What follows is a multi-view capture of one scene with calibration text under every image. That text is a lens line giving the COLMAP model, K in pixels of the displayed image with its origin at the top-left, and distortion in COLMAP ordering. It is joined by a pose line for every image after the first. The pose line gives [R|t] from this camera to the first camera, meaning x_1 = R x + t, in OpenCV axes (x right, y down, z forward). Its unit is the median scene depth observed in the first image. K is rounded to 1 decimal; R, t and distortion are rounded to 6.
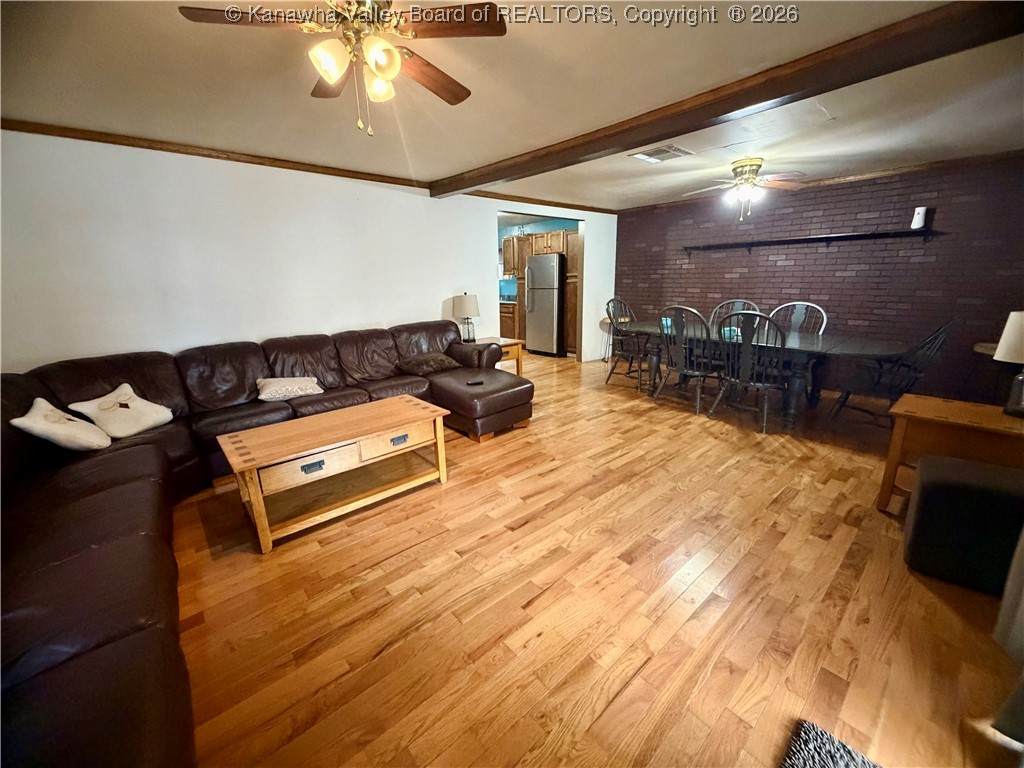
lens RADIAL K [[407.8, 0, 510.7], [0, 407.8, 383.6], [0, 0, 1]] dist [0.000661, -0.000174]
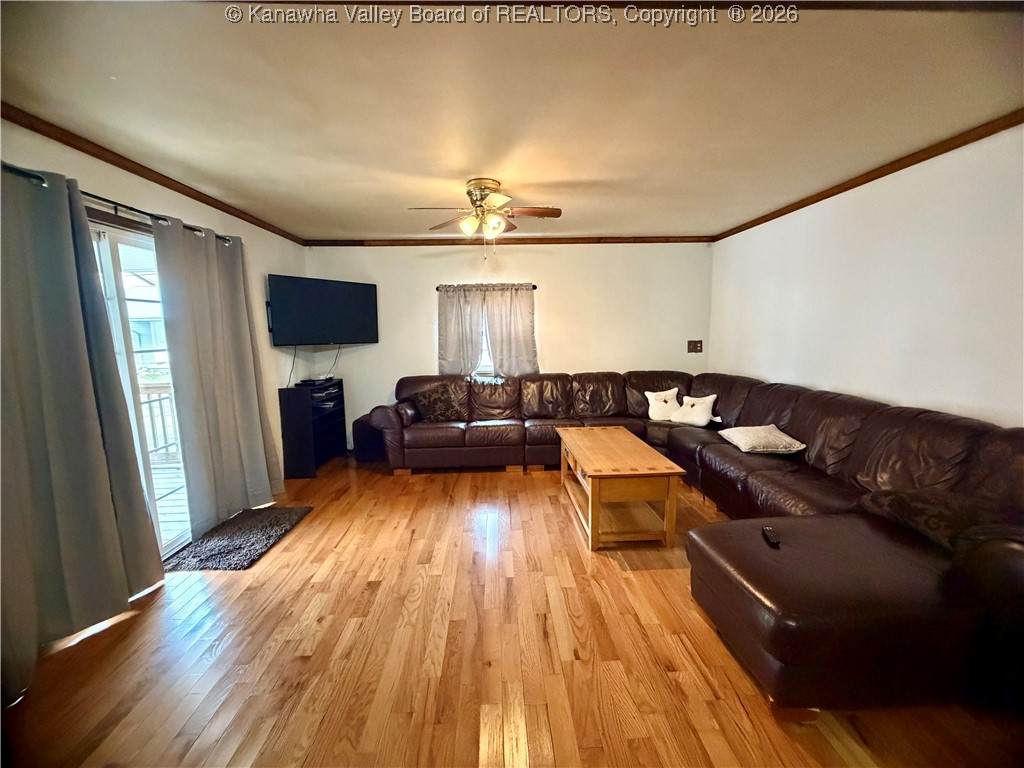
lens RADIAL K [[407.8, 0, 514.1], [0, 407.8, 381.1], [0, 0, 1]] dist [0.000661, -0.000174]
pose [[-0.618827, 0.133906, -0.774030, 0.362718], [-0.168388, 0.939845, 0.297216, -0.214666], [0.767267, 0.314263, -0.559054, 0.756470]]
